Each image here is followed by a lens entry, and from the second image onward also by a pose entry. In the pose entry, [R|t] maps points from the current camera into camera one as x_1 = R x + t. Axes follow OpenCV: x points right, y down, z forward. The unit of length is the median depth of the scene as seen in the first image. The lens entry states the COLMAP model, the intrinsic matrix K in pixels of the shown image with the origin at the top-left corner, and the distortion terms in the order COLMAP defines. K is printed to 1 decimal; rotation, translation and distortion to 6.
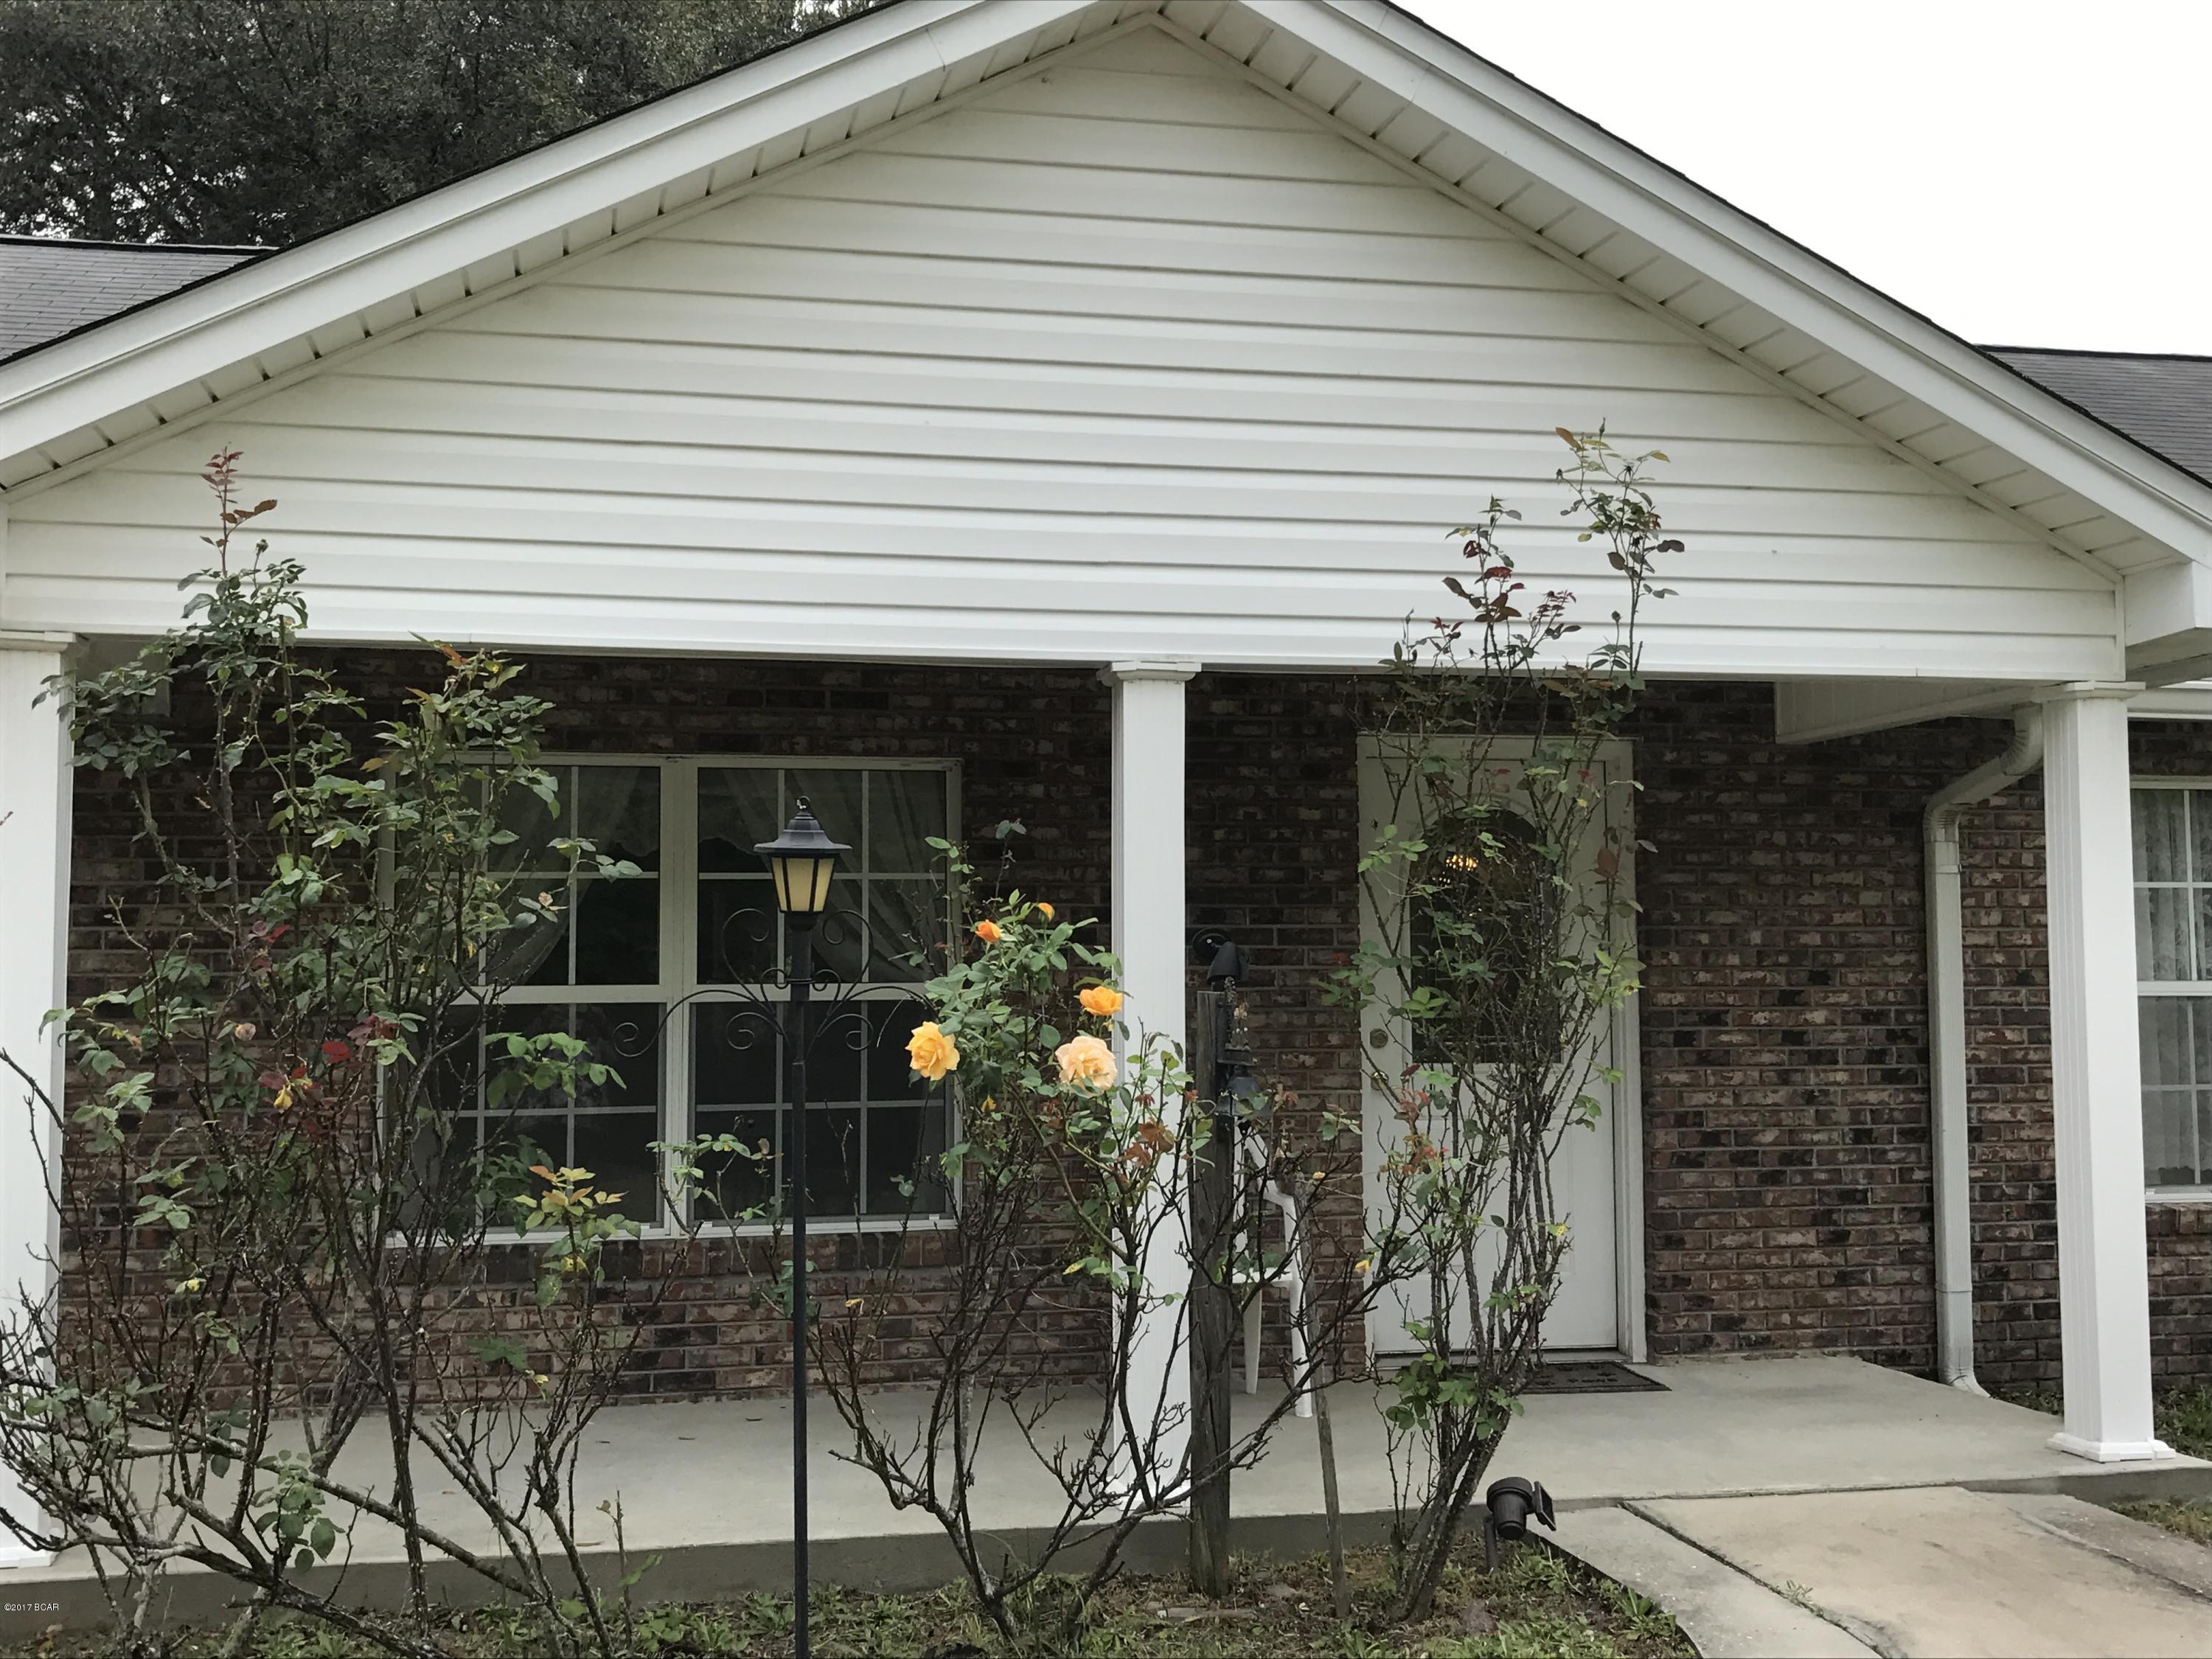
lens RADIAL K [[2364.1, 0, 1106.0], [0, 2364.1, 829.5], [0, 0, 1]] dist [0.093050, -0.294631]
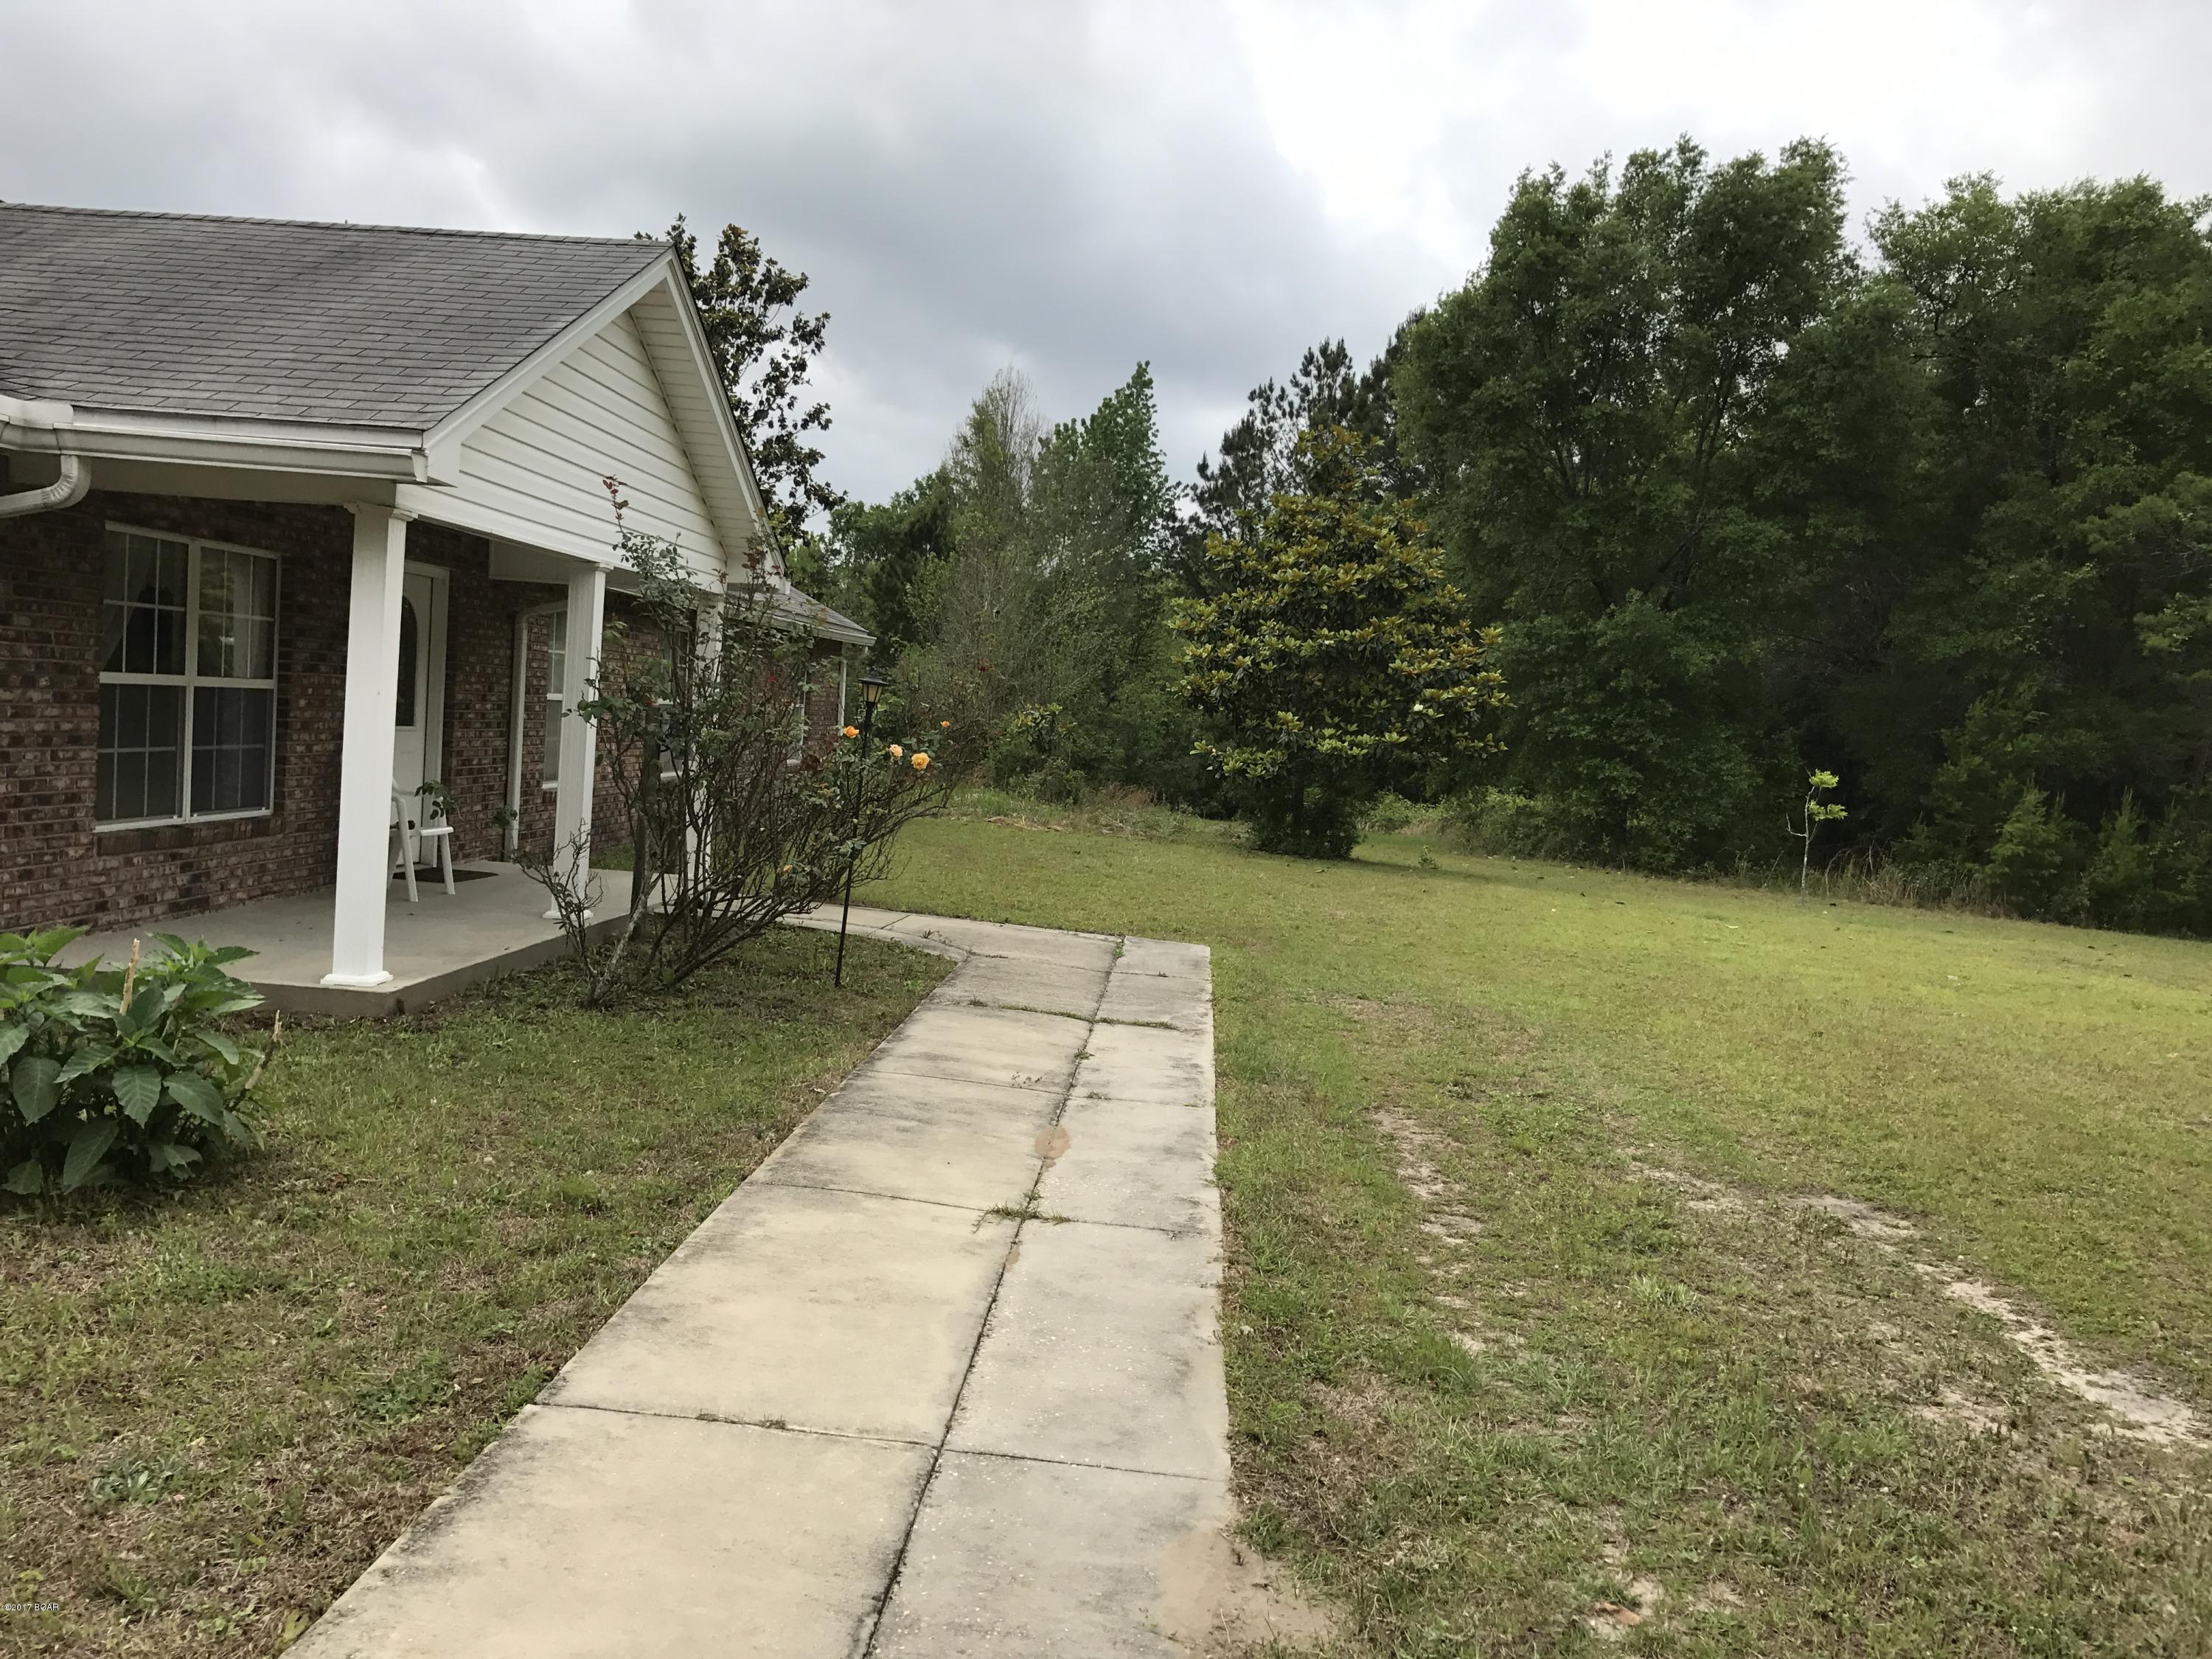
lens RADIAL K [[1819.7, 0, 1073.0], [0, 1819.7, 834.5], [0, 0, 1]] dist [0.013666, -0.015301]
pose [[0.255744, -0.046840, 0.965609, -1.269282], [-0.083792, 0.993993, 0.070410, 0.033108], [-0.963106, -0.098917, 0.250283, 0.051166]]
